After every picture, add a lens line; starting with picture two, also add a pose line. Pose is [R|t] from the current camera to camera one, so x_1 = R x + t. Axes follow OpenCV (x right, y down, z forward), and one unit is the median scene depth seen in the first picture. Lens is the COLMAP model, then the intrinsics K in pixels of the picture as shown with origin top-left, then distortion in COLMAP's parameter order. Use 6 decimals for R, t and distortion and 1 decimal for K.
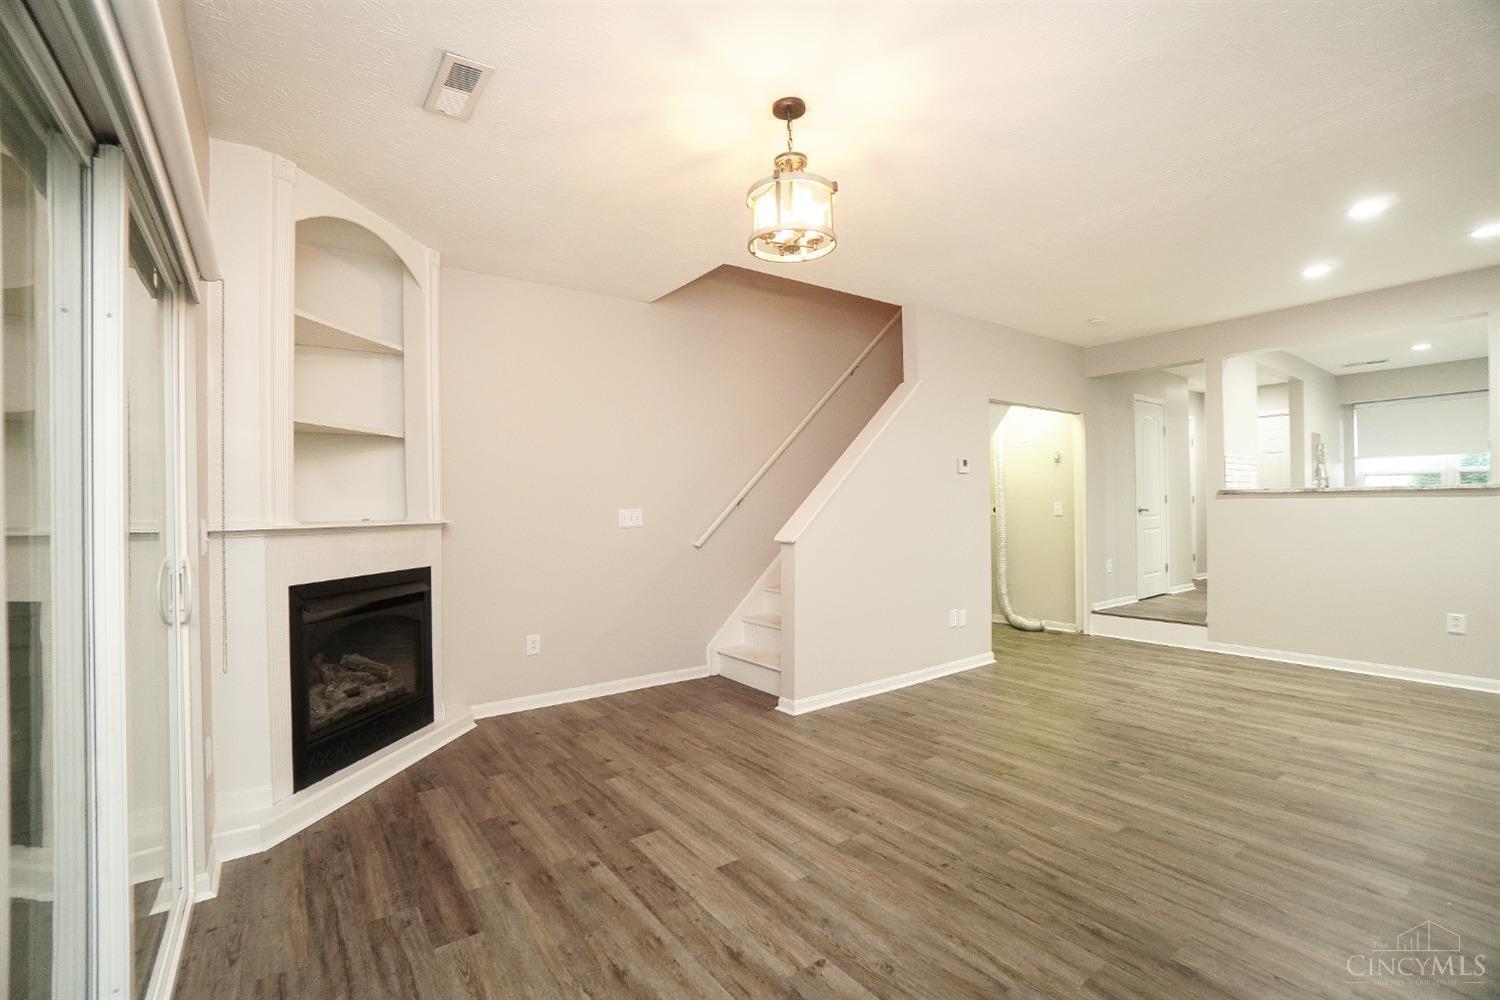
lens RADIAL K [[661.0, 0, 737.2], [0, 661.0, 503.4], [0, 0, 1]] dist [-0.068697, 0.024714]
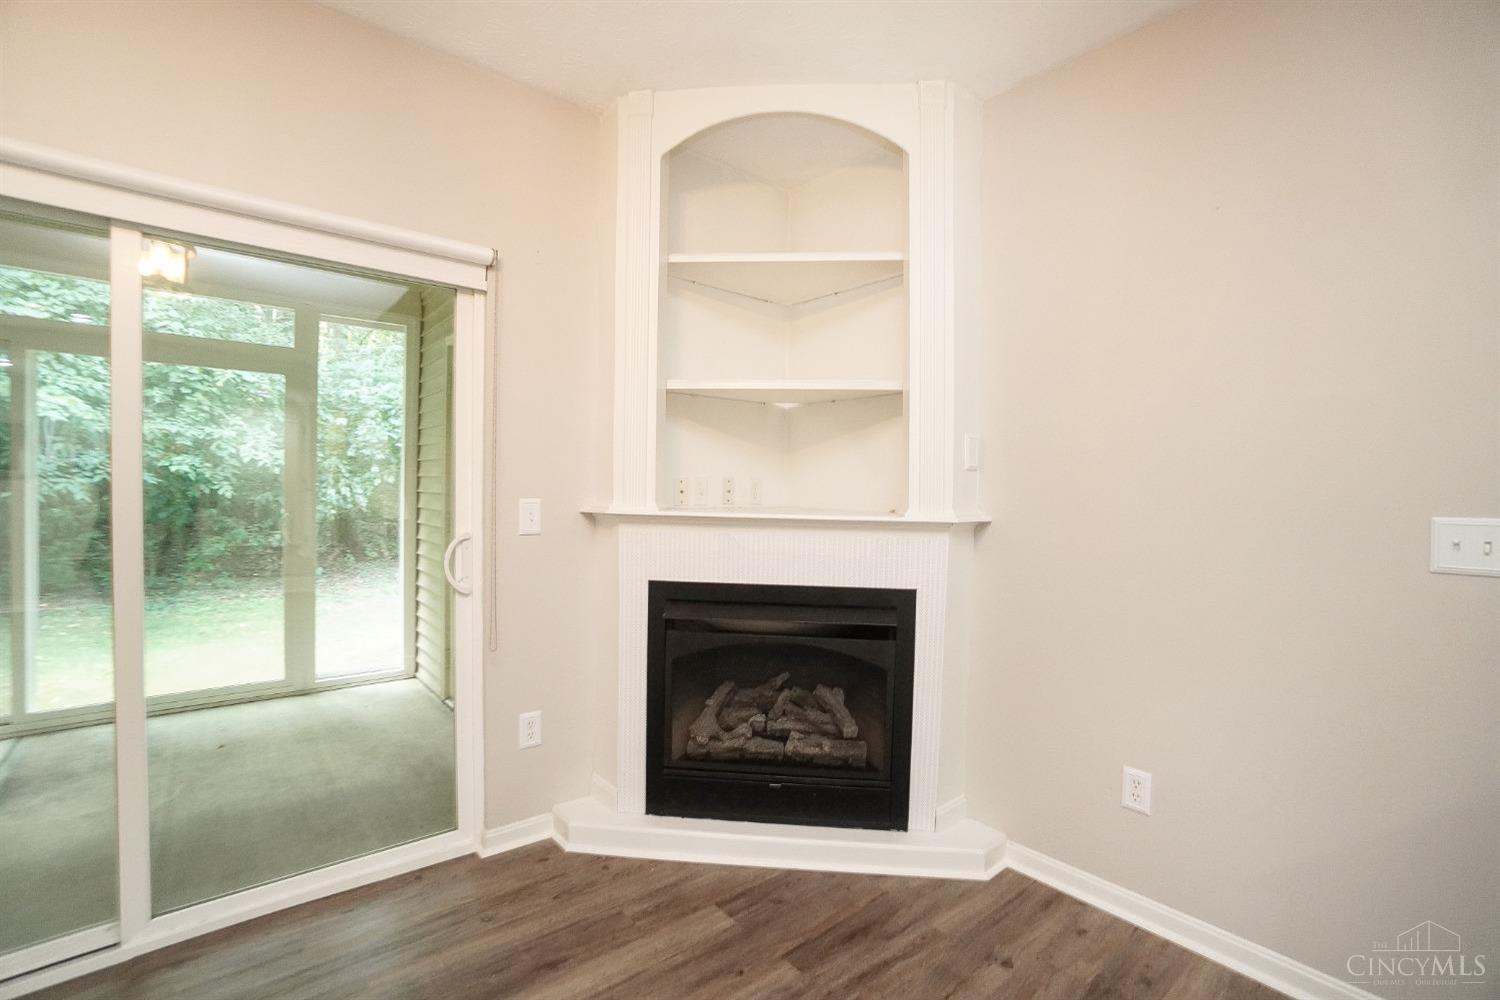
lens RADIAL K [[661.0, 0, 737.2], [0, 661.0, 503.4], [0, 0, 1]] dist [-0.068697, 0.024714]
pose [[0.073225, 0.032516, -0.996785, 0.149351], [-0.016399, 0.999373, 0.031395, -0.003532], [0.997181, 0.014047, 0.073713, 0.797714]]
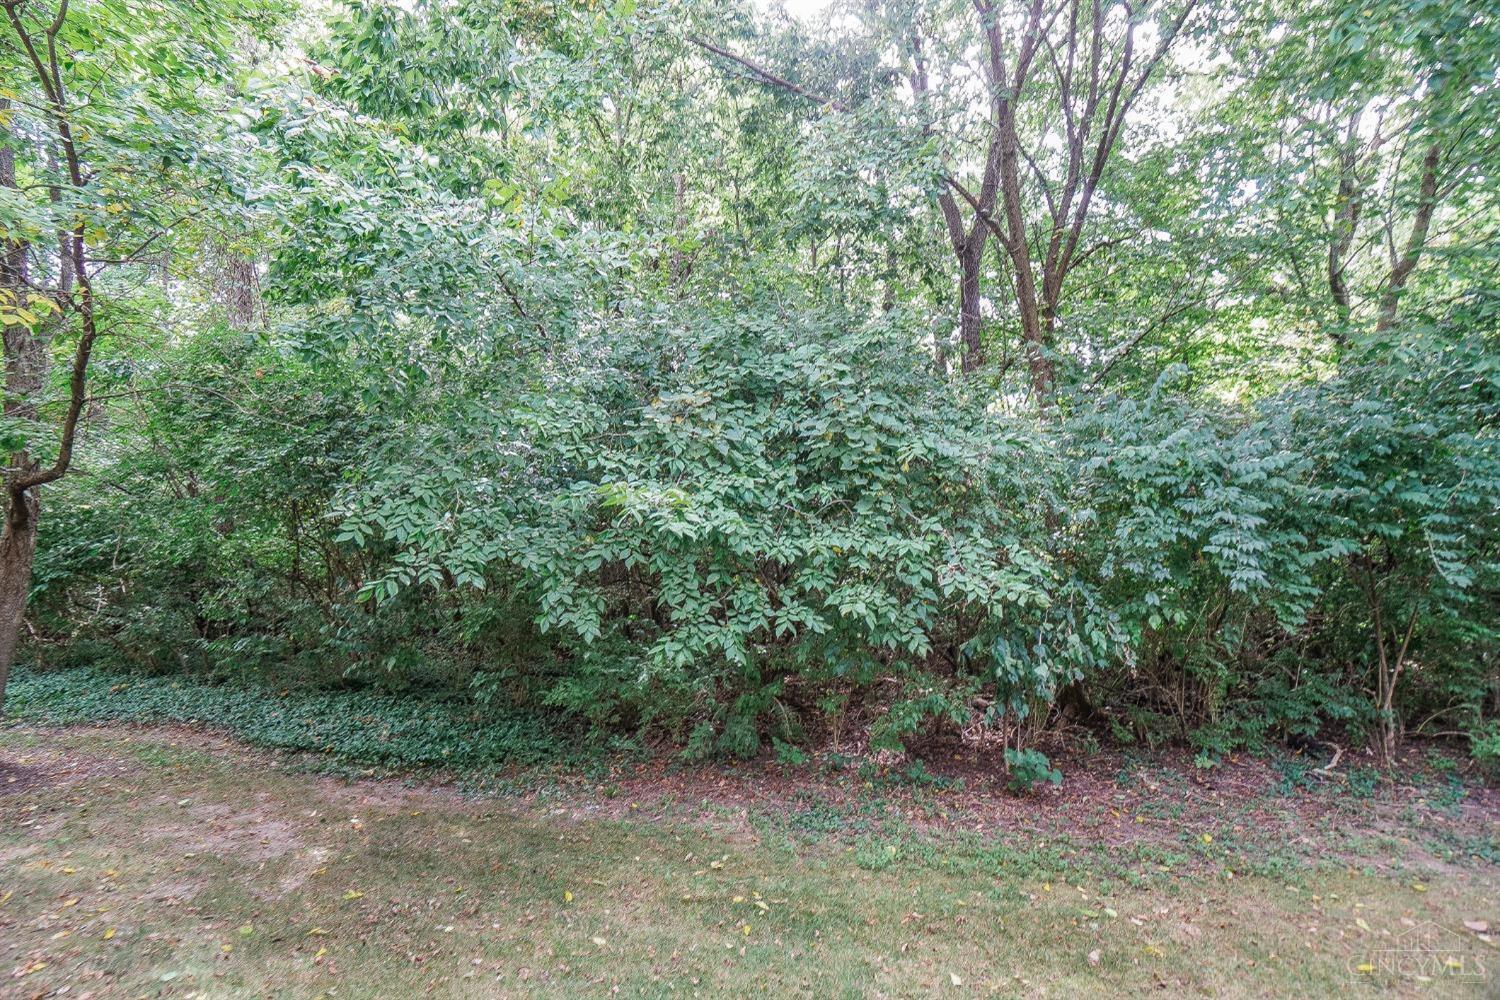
lens RADIAL K [[661.0, 0, 737.2], [0, 661.0, 503.4], [0, 0, 1]] dist [-0.068697, 0.024714]
pose [[-0.766324, -0.085924, -0.636682, -0.944940], [-0.004112, 0.991652, -0.128880, -0.055344], [0.642441, -0.096146, -0.760280, 0.055842]]
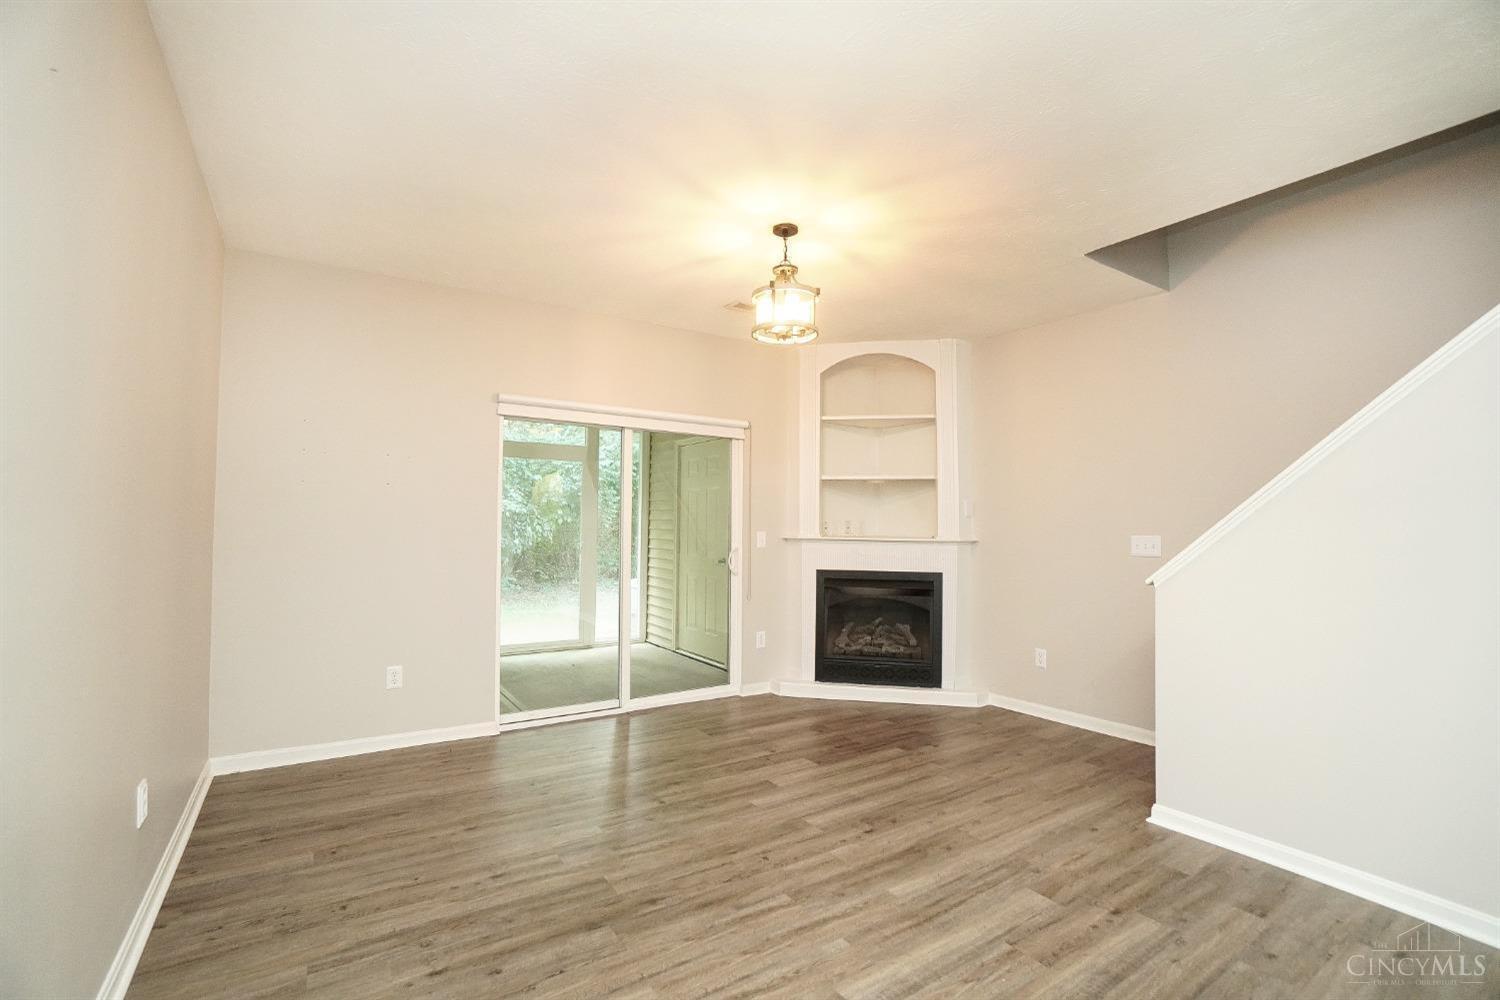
lens RADIAL K [[661.0, 0, 737.2], [0, 661.0, 503.4], [0, 0, 1]] dist [-0.068697, 0.024714]
pose [[-0.040002, -0.020680, -0.998986, 0.937659], [-0.008129, 0.999759, -0.020370, -0.016913], [0.999167, 0.007306, -0.040161, 0.640659]]
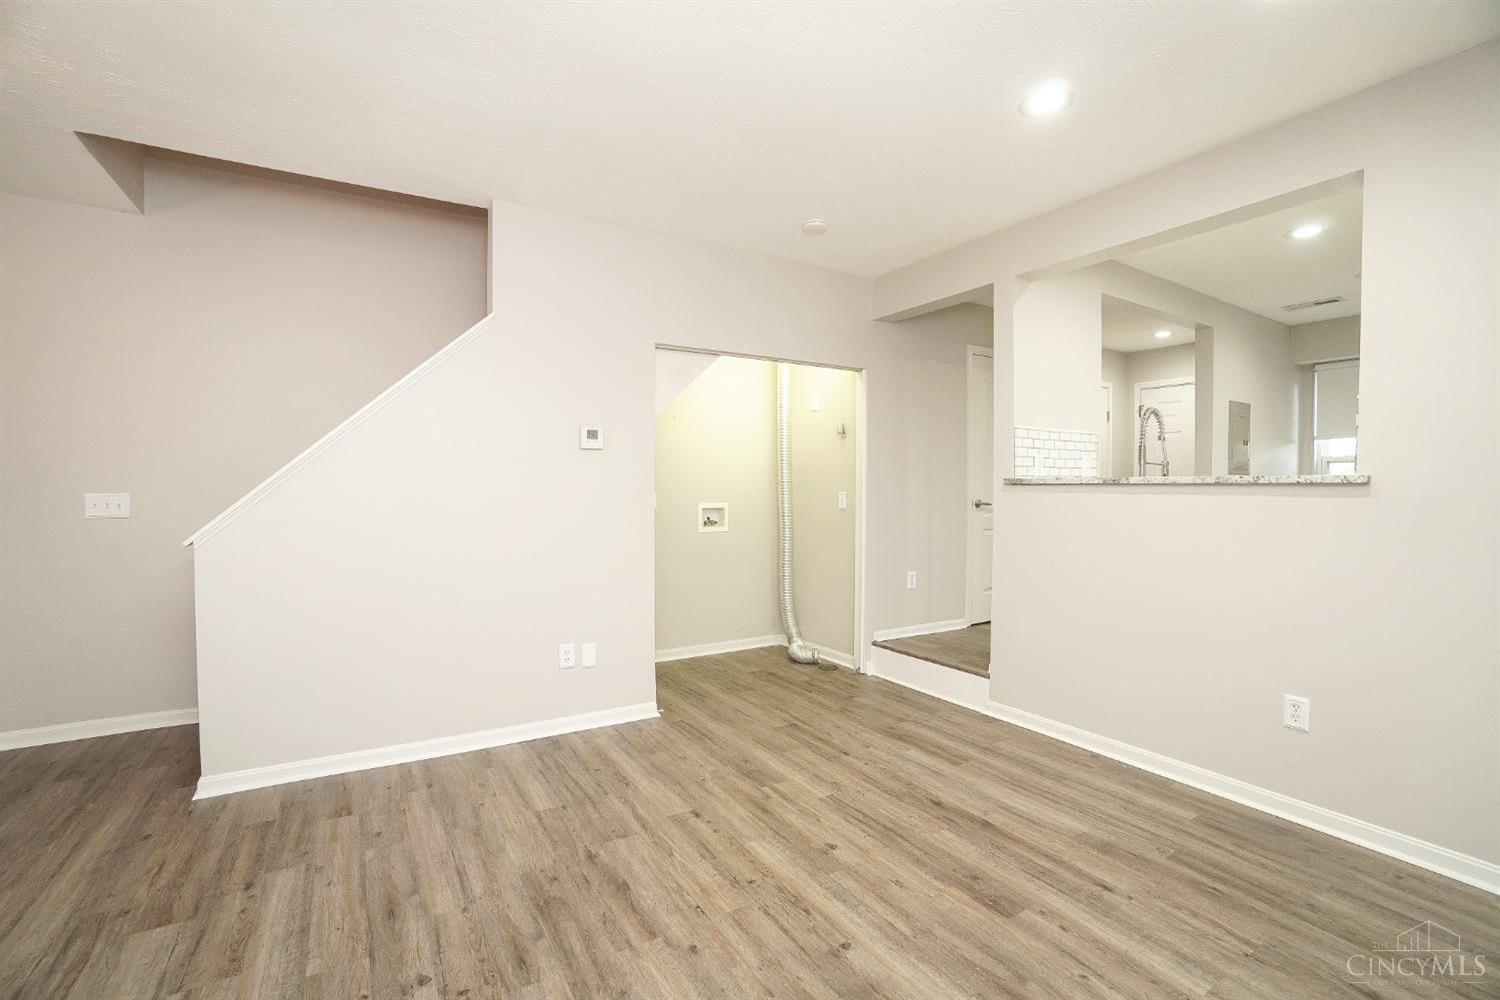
lens RADIAL K [[661.0, 0, 737.2], [0, 661.0, 503.4], [0, 0, 1]] dist [-0.068697, 0.024714]
pose [[0.996733, 0.016900, -0.078974, 0.792753], [-0.014617, 0.999461, 0.029394, -0.015898], [0.079428, -0.028143, 0.996443, 0.446907]]
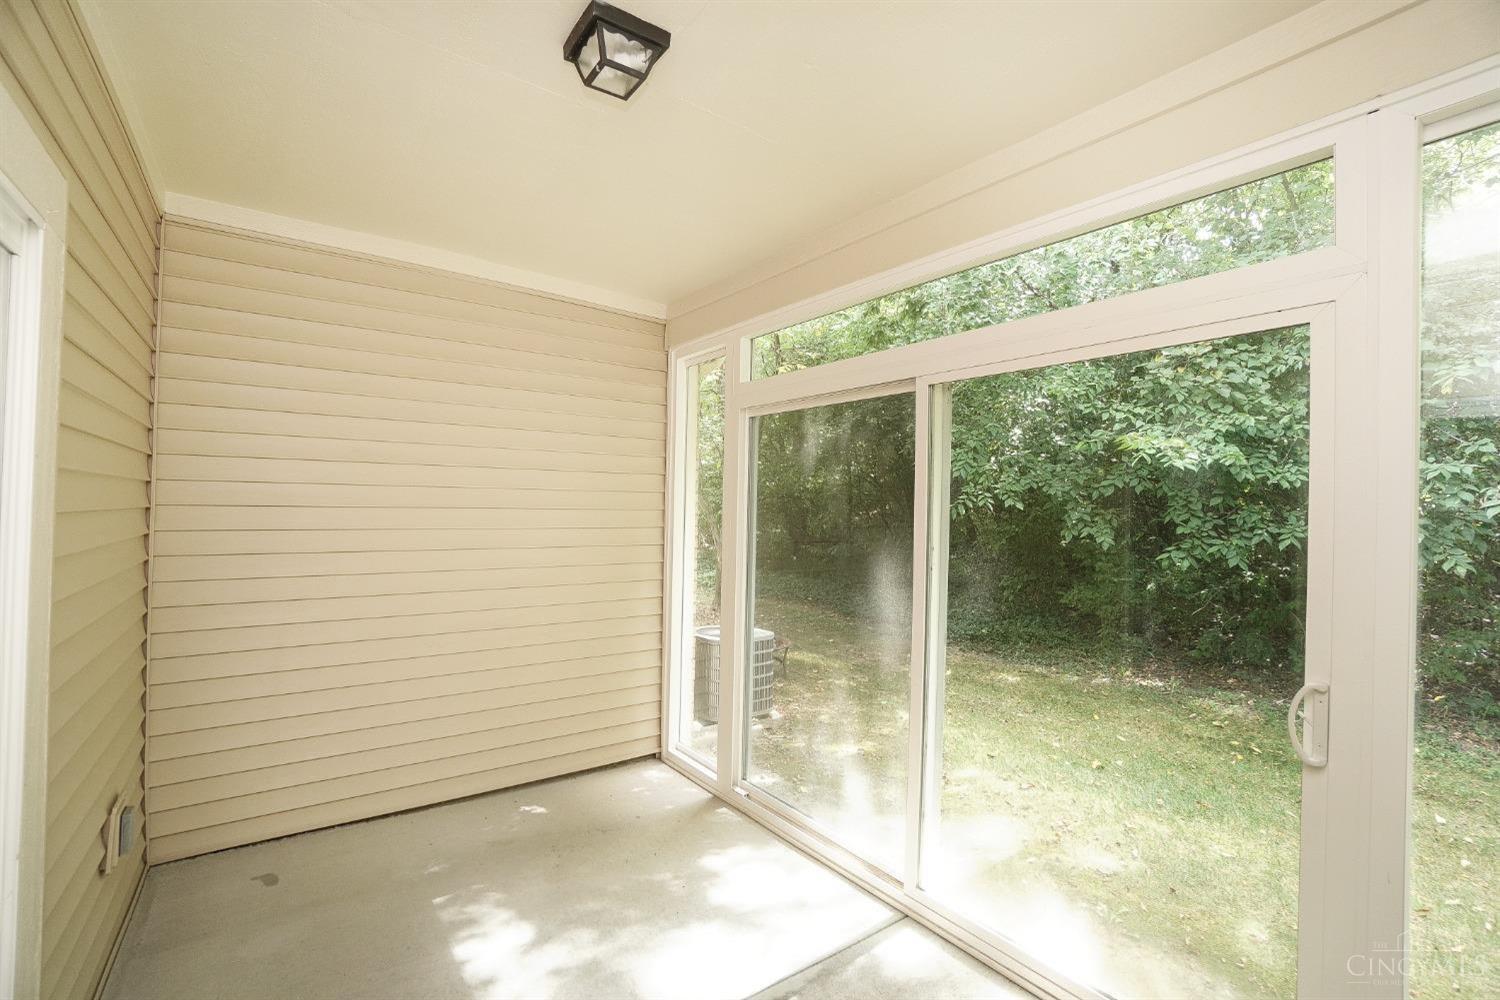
lens RADIAL K [[661.0, 0, 737.2], [0, 661.0, 503.4], [0, 0, 1]] dist [-0.068697, 0.024714]
pose [[-0.999914, -0.010624, 0.007722, -0.630437], [-0.010708, 0.999882, -0.011022, -0.041975], [-0.007604, -0.011104, -0.999909, 0.541121]]
